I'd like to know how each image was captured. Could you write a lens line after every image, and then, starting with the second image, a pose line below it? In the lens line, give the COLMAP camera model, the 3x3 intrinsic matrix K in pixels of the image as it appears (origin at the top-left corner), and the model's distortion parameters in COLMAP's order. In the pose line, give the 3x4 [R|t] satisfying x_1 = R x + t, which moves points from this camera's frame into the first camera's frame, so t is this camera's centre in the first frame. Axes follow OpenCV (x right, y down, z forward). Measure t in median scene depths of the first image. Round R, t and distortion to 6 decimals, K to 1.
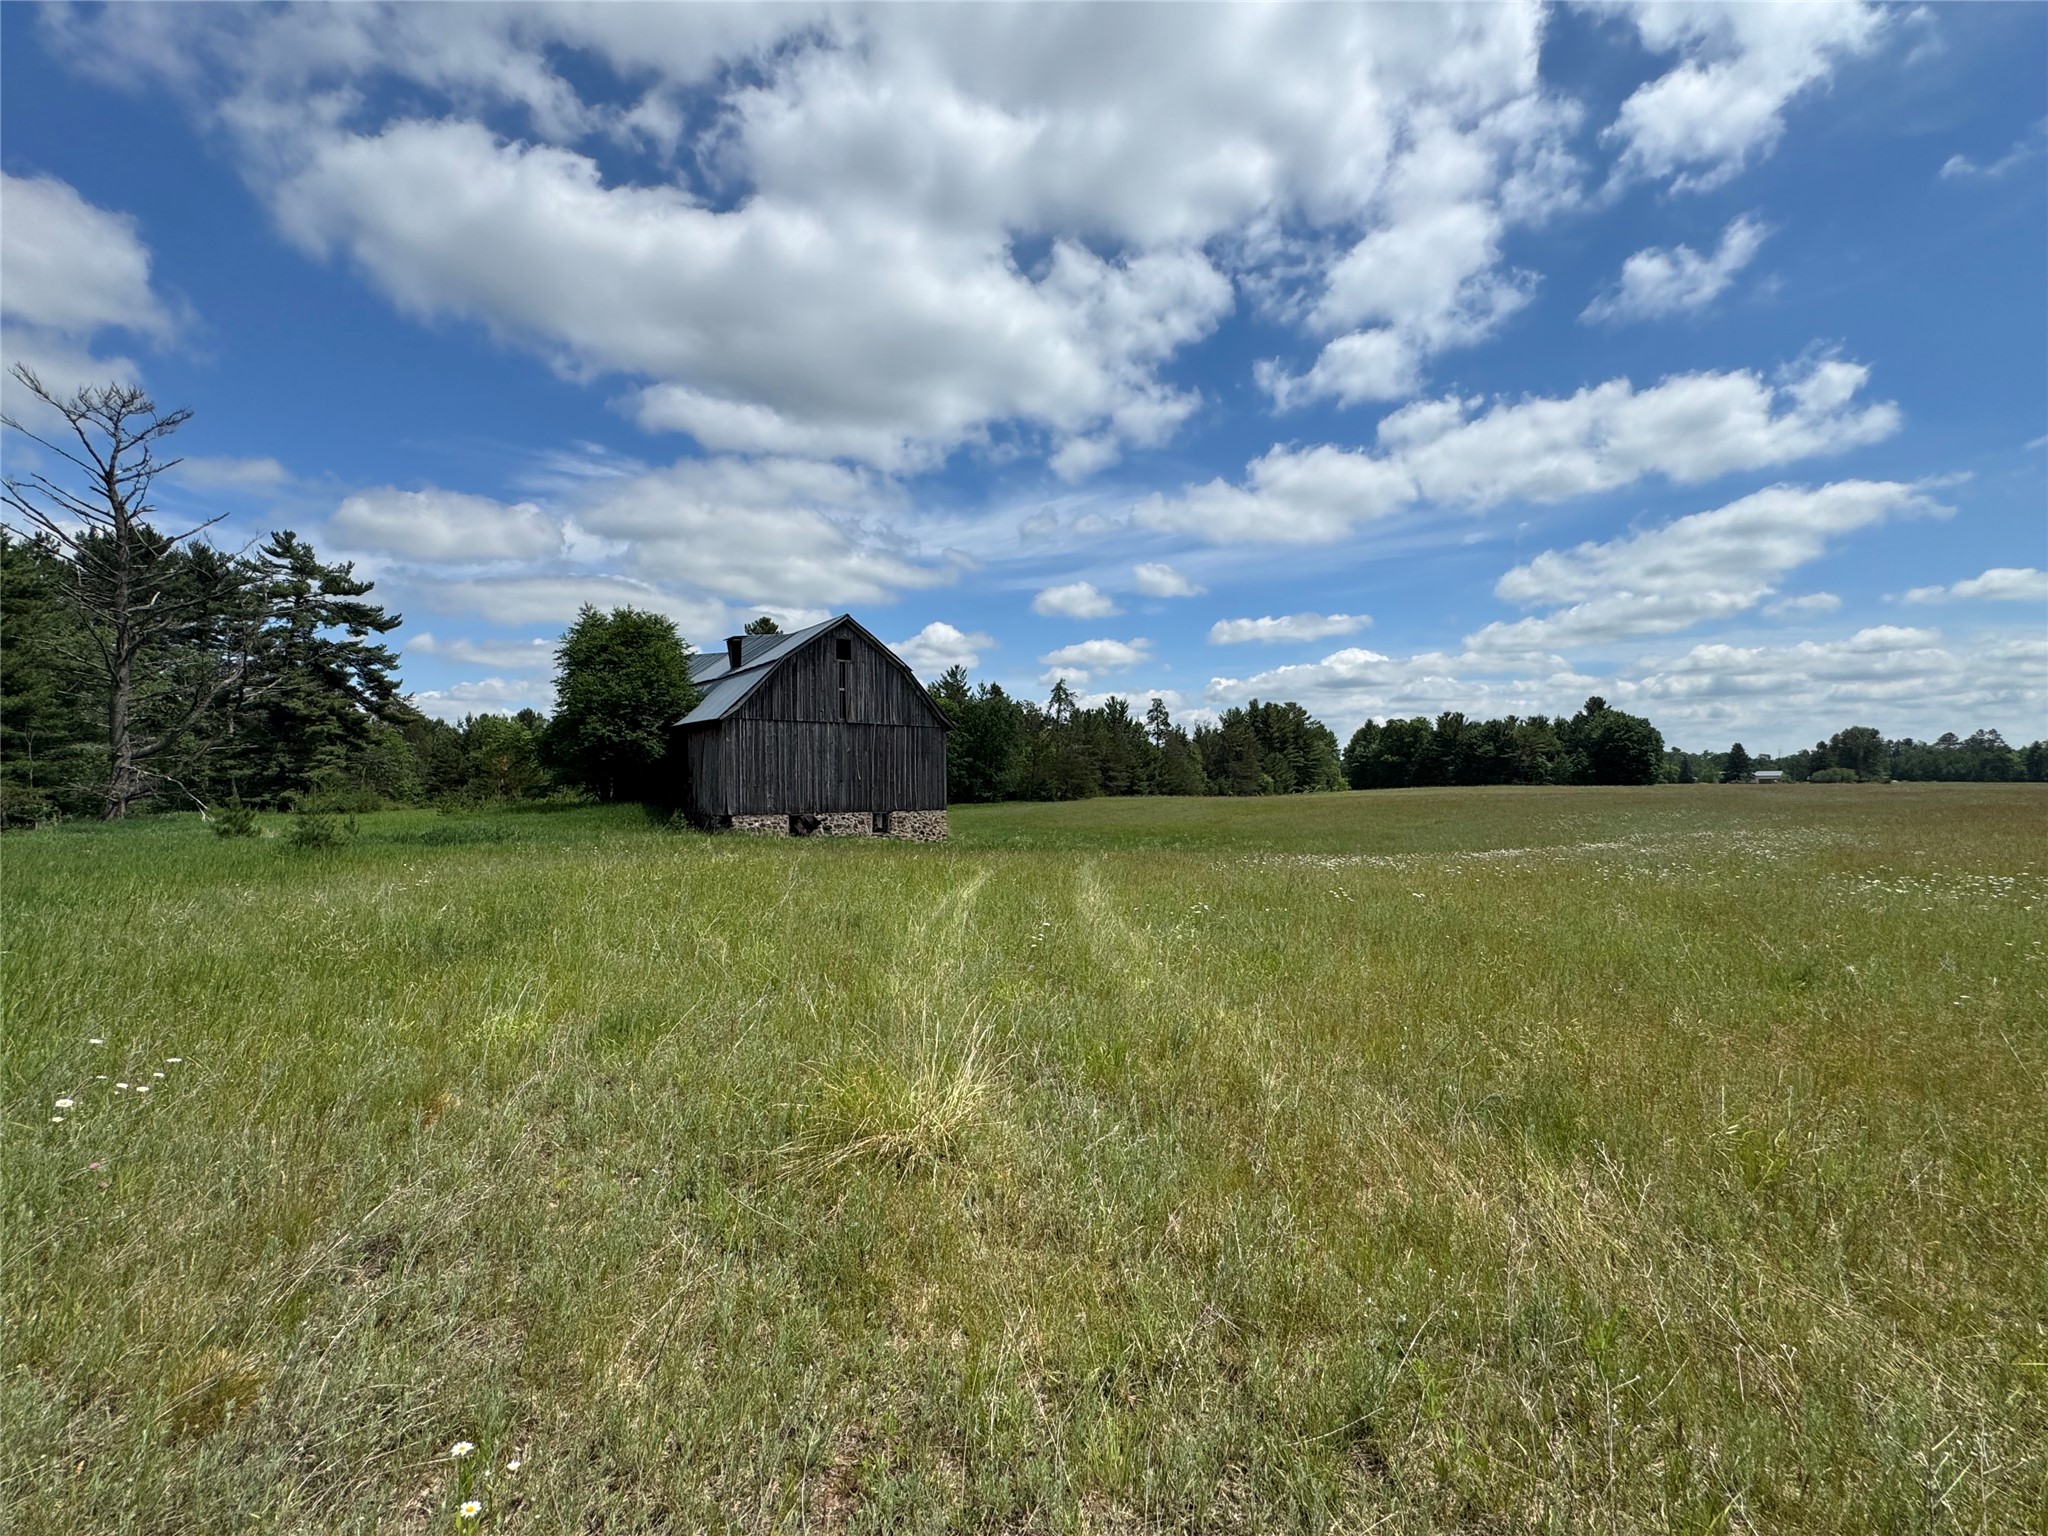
lens RADIAL K [[911.3, 0, 1017.2], [0, 911.3, 753.8], [0, 0, 1]] dist [-0.012295, 0.003117]
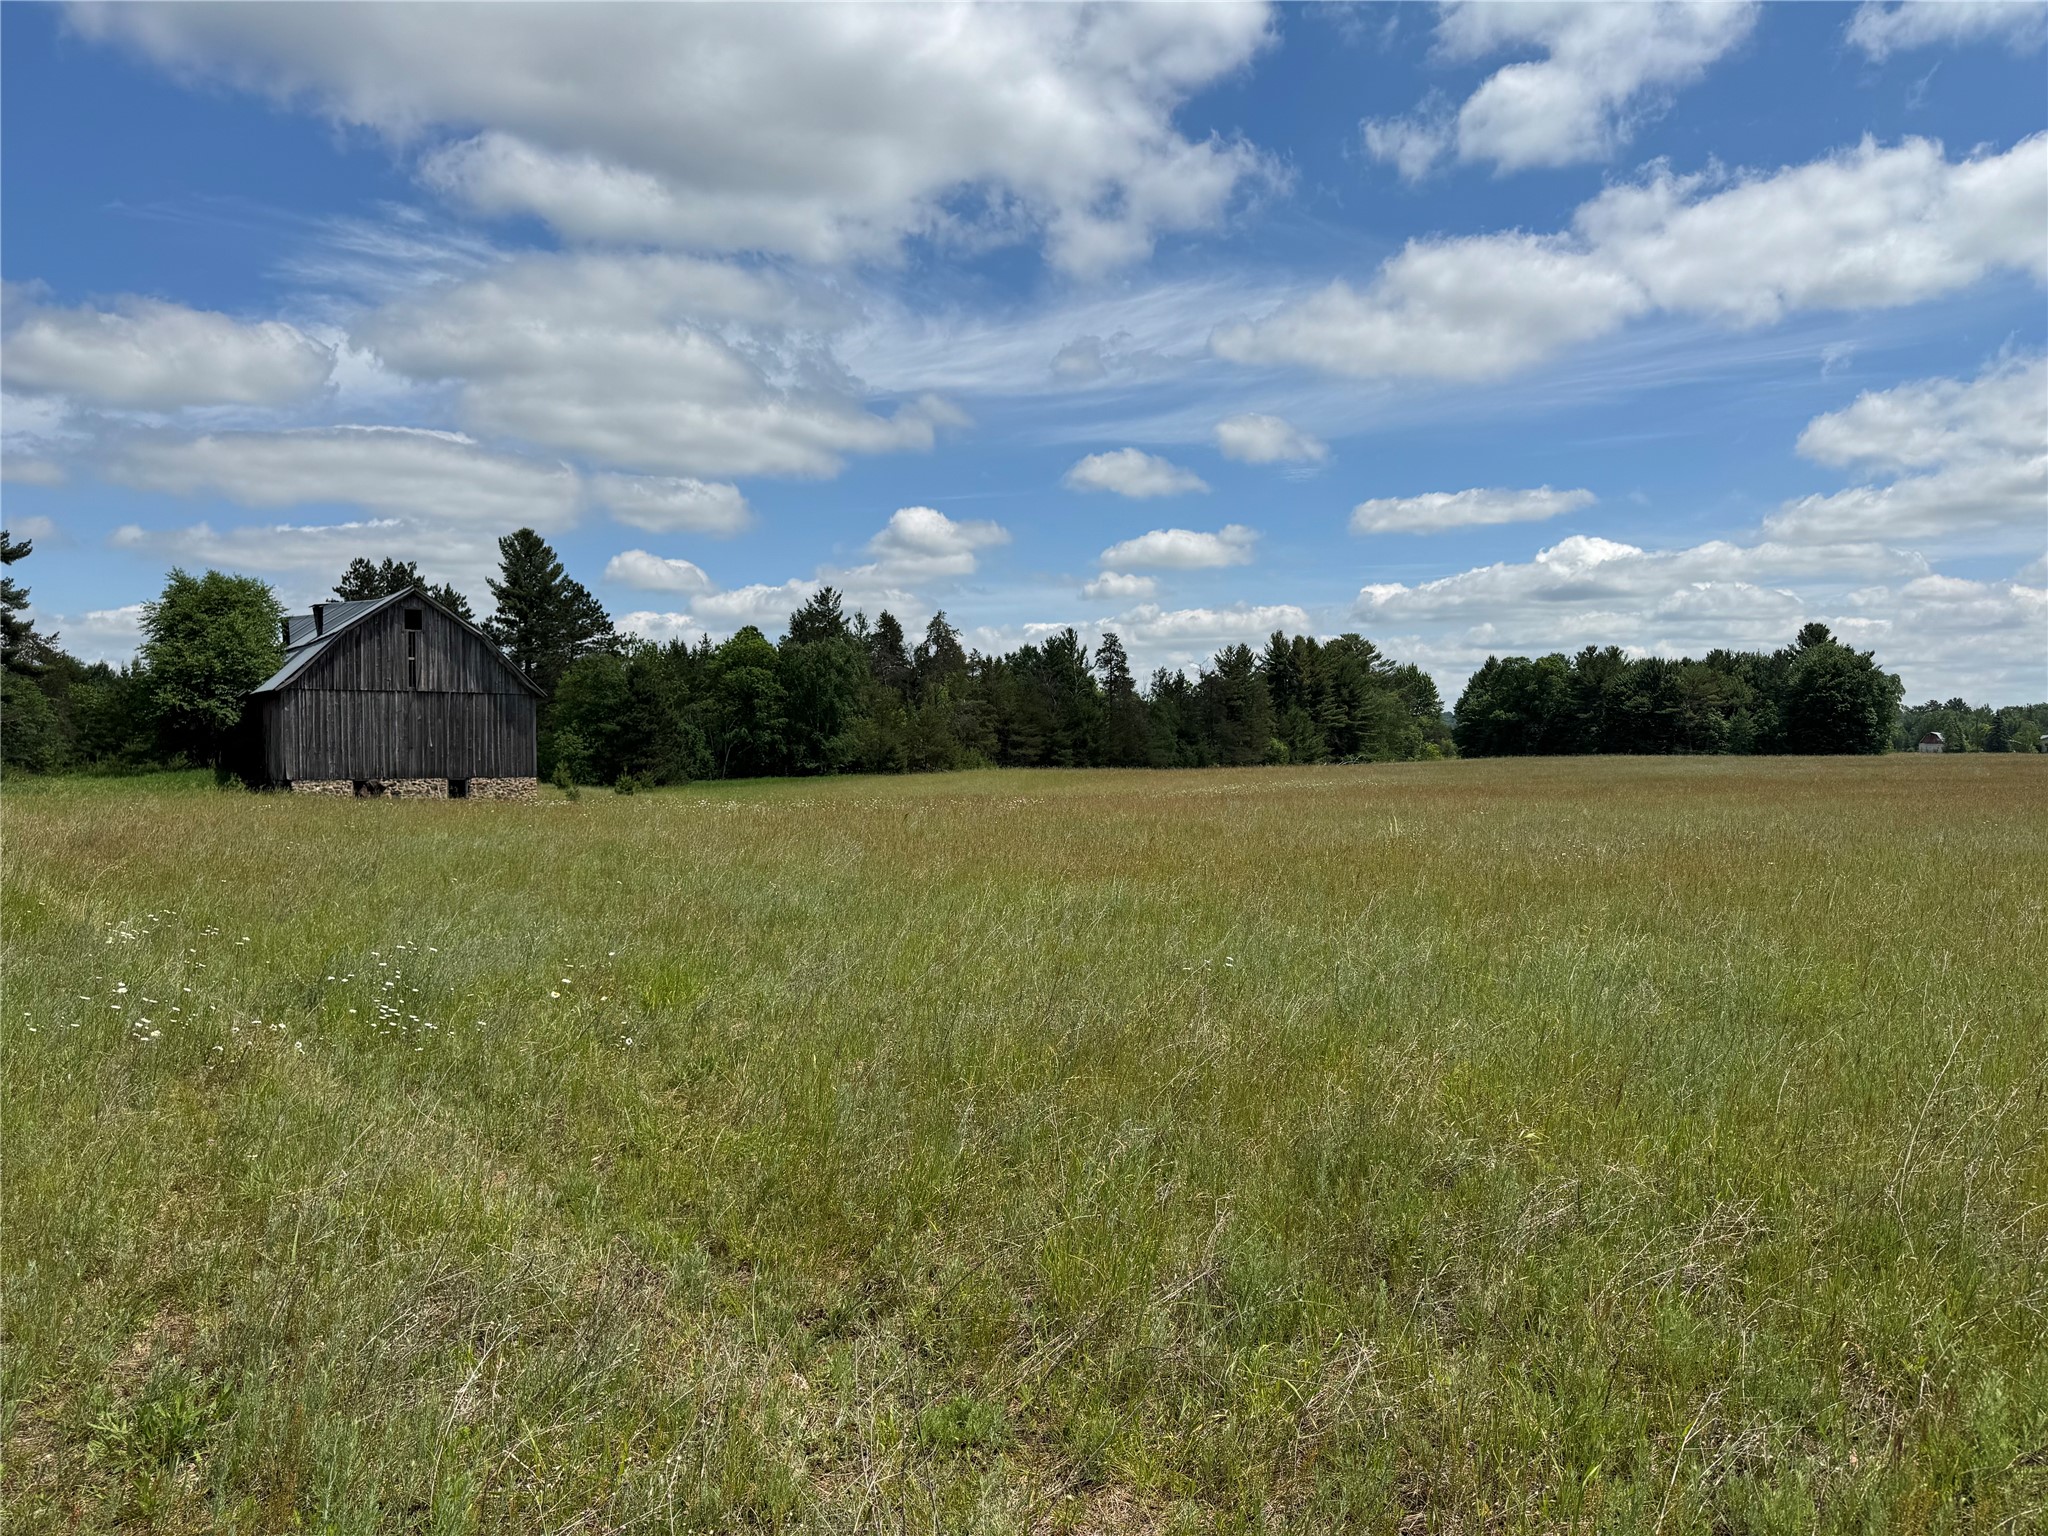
lens RADIAL K [[1430.8, 0, 1031.3], [0, 1430.8, 757.3], [0, 0, 1]] dist [0.063691, -0.080357]
pose [[0.999632, 0.002200, -0.027036, 0.326671], [-0.001199, 0.999315, 0.037001, -0.012276], [0.027099, -0.036955, 0.998949, -0.362637]]
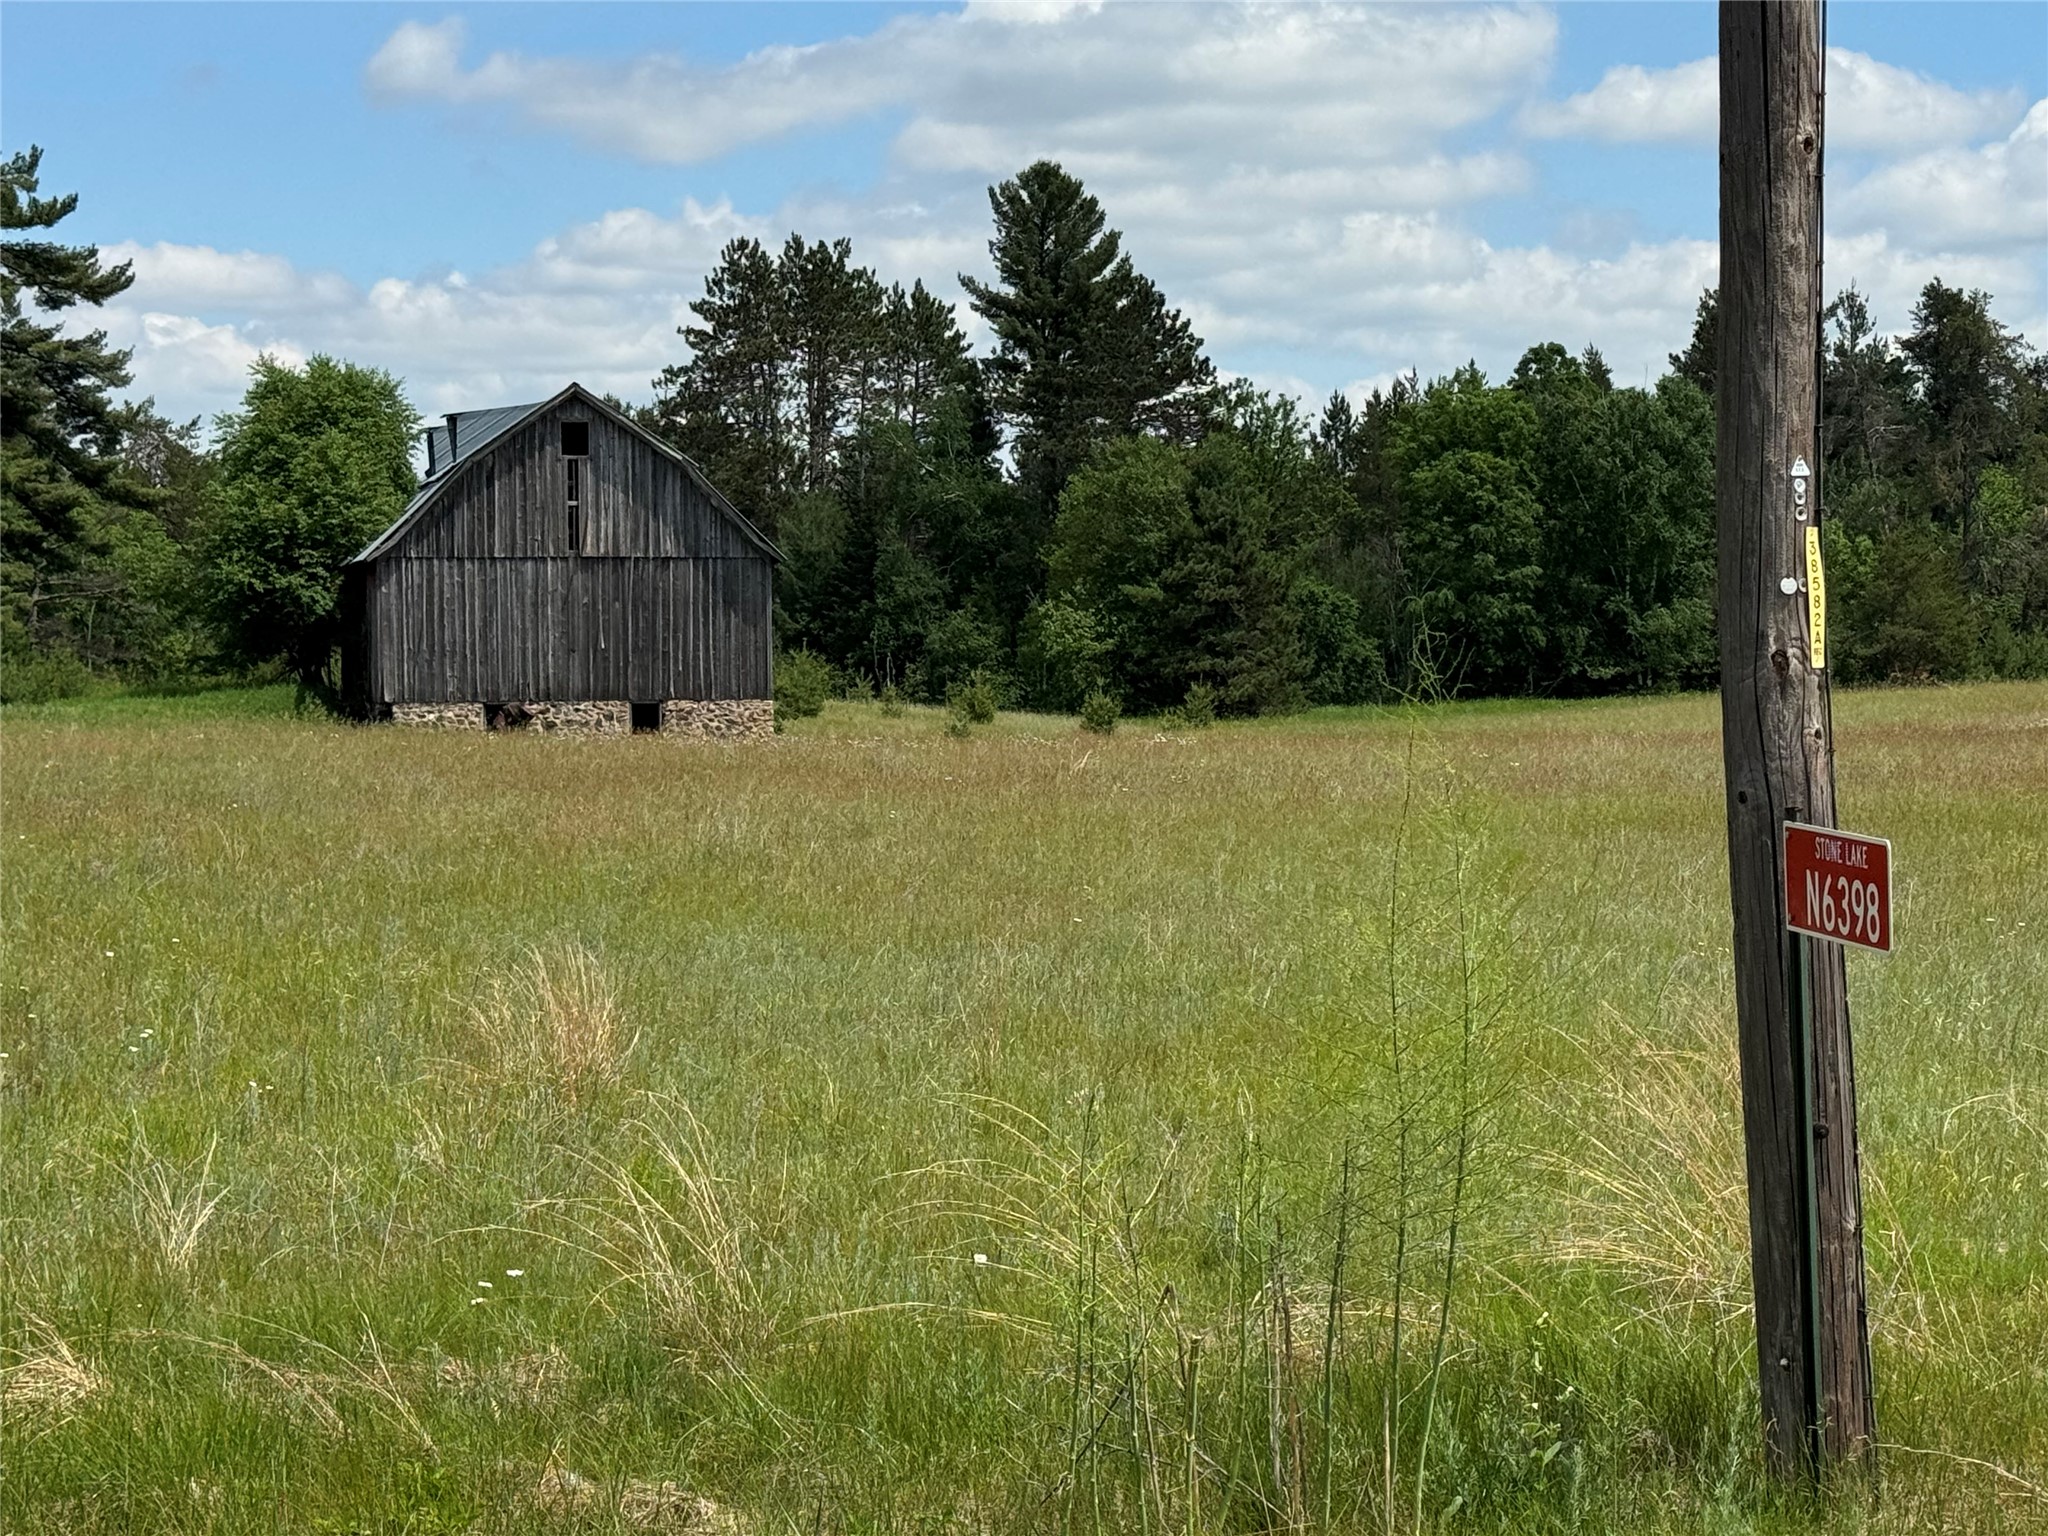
lens RADIAL K [[4113.5, 0, 1024.6], [0, 4113.5, 751.9], [0, 0, 1]] dist [0.124069, 0.000000]
pose [[0.897541, 0.012939, -0.440741, 0.787170], [0.015825, 0.997980, 0.061523, -0.041244], [0.440647, -0.062194, 0.895524, -0.826103]]
